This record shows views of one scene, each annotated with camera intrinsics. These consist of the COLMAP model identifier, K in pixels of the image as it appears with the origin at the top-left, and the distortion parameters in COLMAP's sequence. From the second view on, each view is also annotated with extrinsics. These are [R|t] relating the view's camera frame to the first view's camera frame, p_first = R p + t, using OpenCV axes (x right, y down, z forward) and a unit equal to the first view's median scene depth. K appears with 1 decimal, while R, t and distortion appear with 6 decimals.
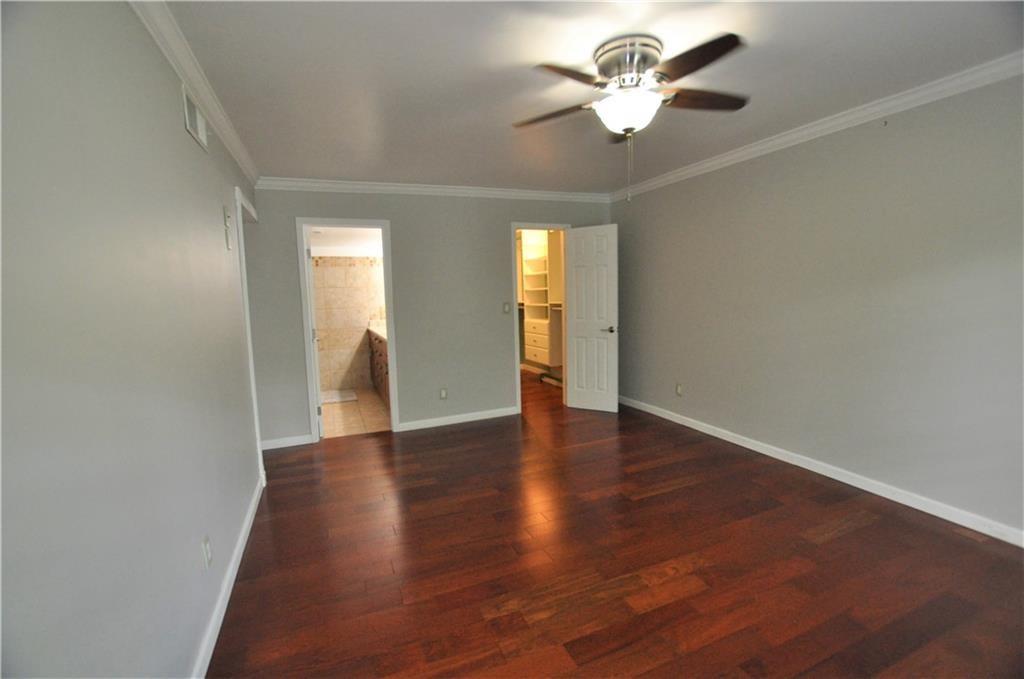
lens RADIAL K [[449.3, 0, 514.8], [0, 449.3, 341.0], [0, 0, 1]] dist [-0.001033, 0.000027]
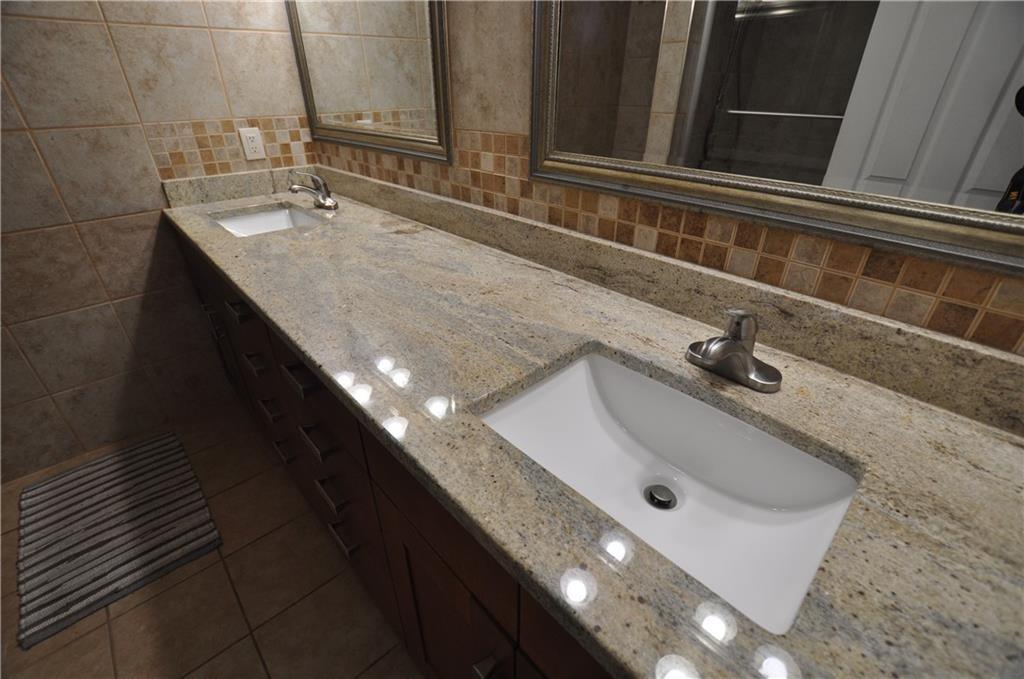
lens RADIAL K [[449.3, 0, 507.4], [0, 449.3, 340.6], [0, 0, 1]] dist [-0.001033, 0.000027]
pose [[0.944783, -0.140478, 0.296058, -0.230889], [0.012587, 0.918345, 0.395581, -0.061631], [-0.327454, -0.370012, 0.869405, 0.692729]]
